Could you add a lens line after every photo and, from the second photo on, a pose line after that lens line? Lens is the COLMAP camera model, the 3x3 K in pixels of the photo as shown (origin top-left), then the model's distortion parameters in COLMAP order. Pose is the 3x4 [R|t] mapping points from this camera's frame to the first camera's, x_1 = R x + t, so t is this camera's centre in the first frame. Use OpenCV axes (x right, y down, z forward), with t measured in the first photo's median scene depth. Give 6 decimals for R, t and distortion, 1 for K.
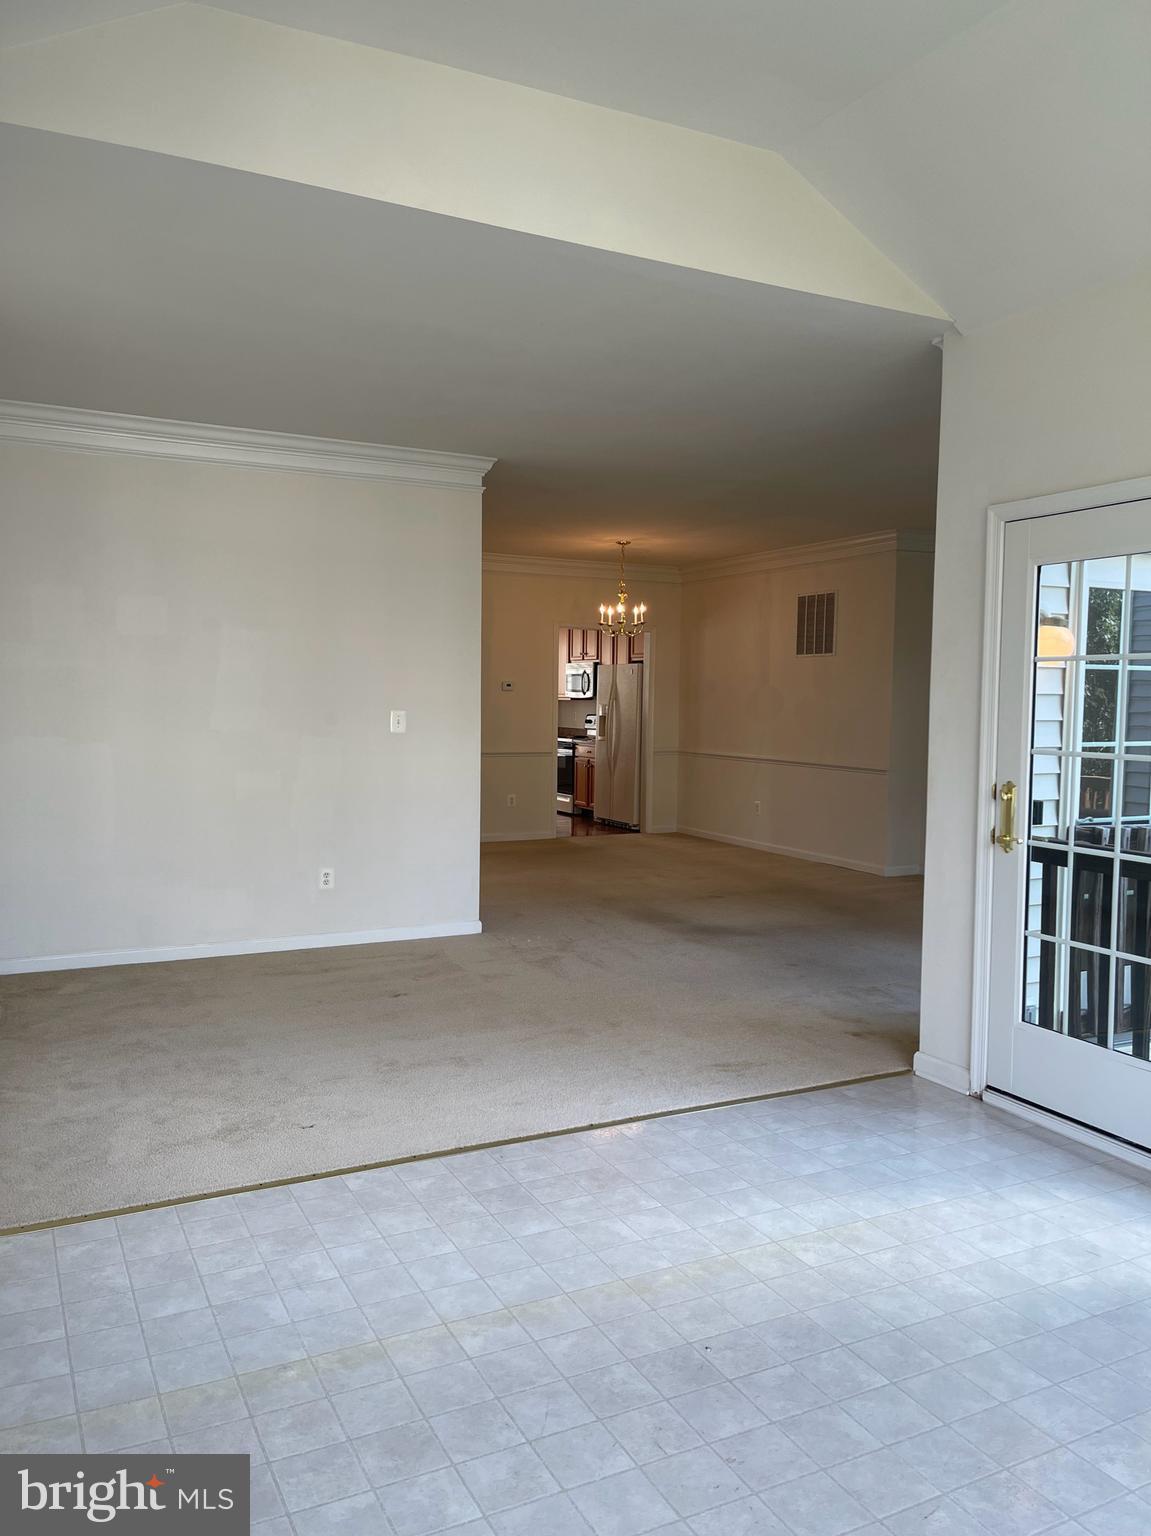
lens RADIAL K [[1151.7, 0, 578.9], [0, 1151.7, 763.5], [0, 0, 1]] dist [0.081927, -0.111770]
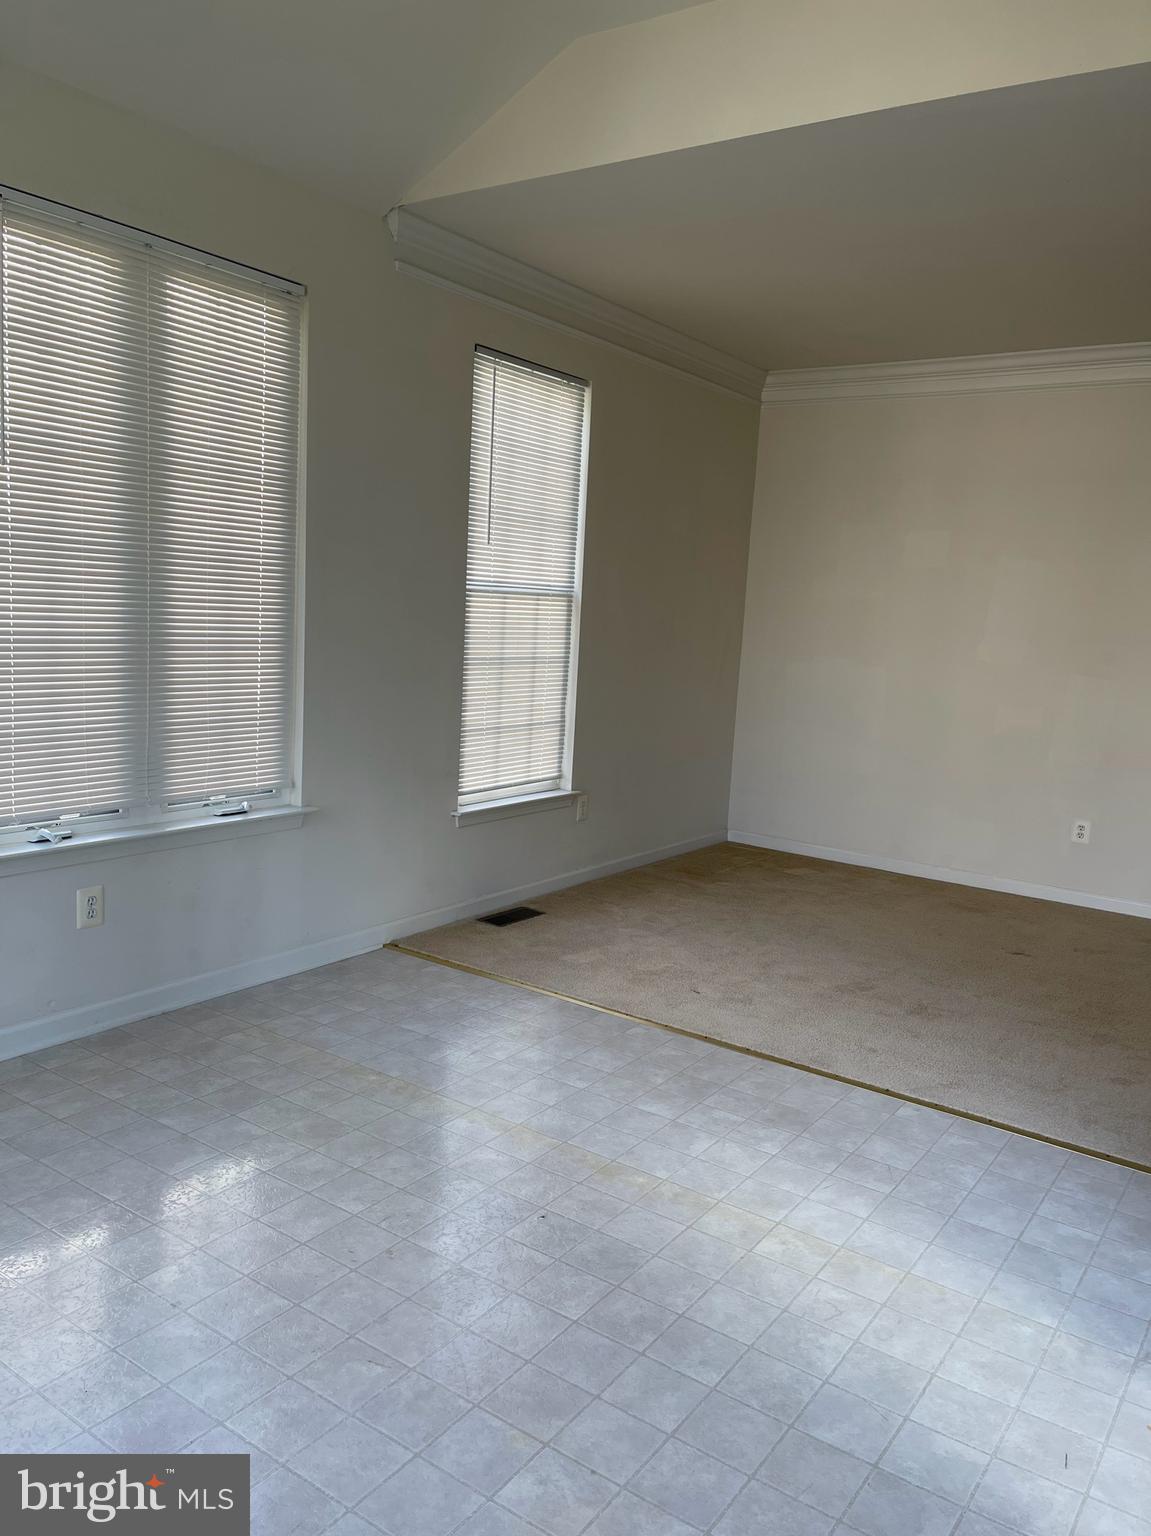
lens RADIAL K [[1151.7, 0, 578.9], [0, 1151.7, 763.5], [0, 0, 1]] dist [0.081927, -0.111770]
pose [[0.470510, 0.131411, -0.872555, 0.702991], [-0.095770, 0.990612, 0.097549, -0.011649], [0.877182, 0.037667, 0.478678, 0.355265]]
